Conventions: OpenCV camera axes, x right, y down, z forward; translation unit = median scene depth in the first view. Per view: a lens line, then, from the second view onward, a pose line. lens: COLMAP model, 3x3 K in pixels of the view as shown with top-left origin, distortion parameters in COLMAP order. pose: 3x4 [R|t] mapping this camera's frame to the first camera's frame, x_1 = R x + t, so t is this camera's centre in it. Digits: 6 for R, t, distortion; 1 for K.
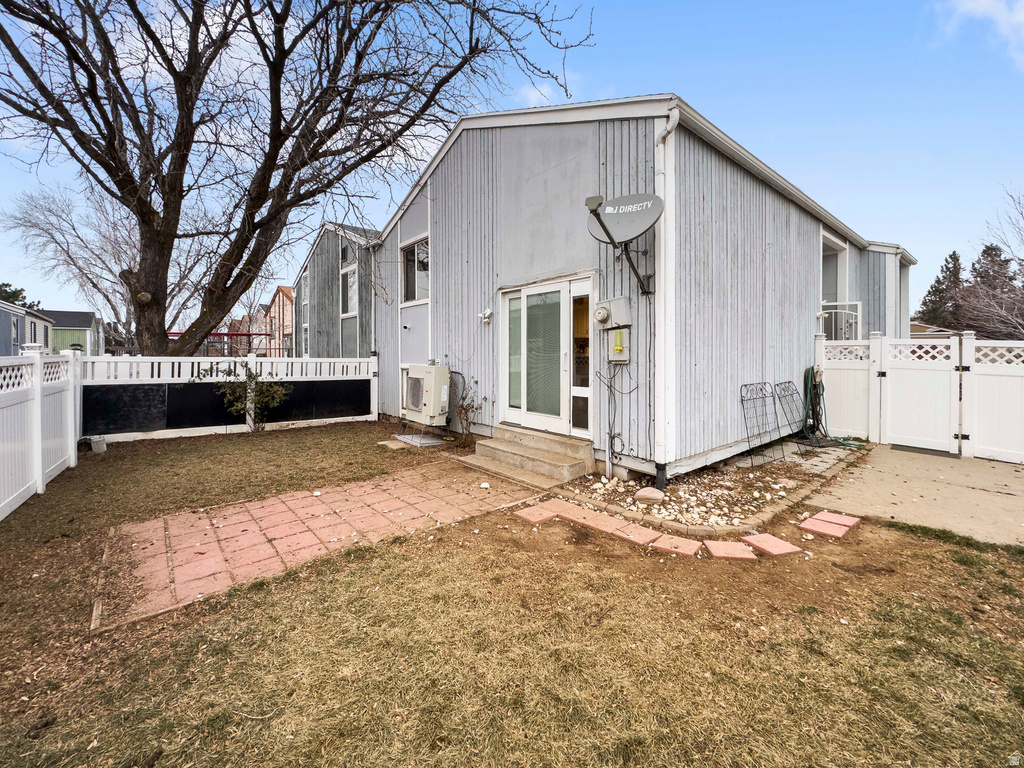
lens RADIAL K [[414.9, 0, 486.5], [0, 414.9, 355.5], [0, 0, 1]] dist [0.001032, 0.000418]
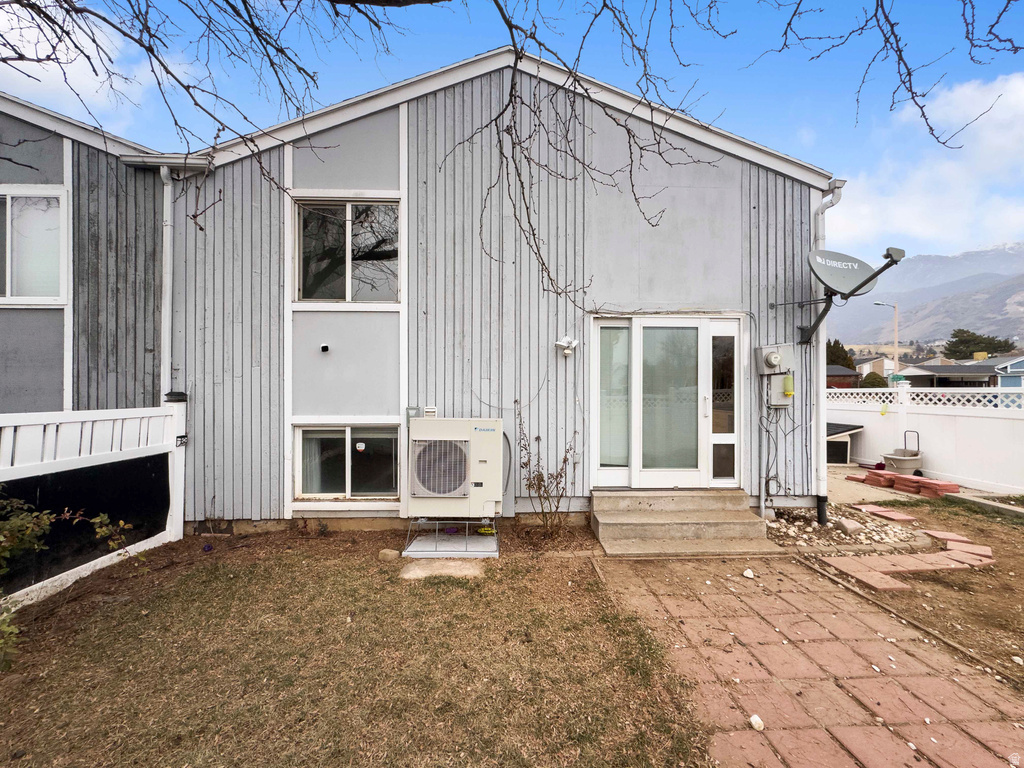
lens RADIAL K [[414.9, 0, 509.3], [0, 414.9, 386.6], [0, 0, 1]] dist [0.001032, 0.000418]
pose [[0.603833, 0.005597, 0.797091, -0.809305], [0.001087, 0.999969, -0.007845, -0.023233], [-0.797110, 0.005604, 0.603808, 0.814793]]
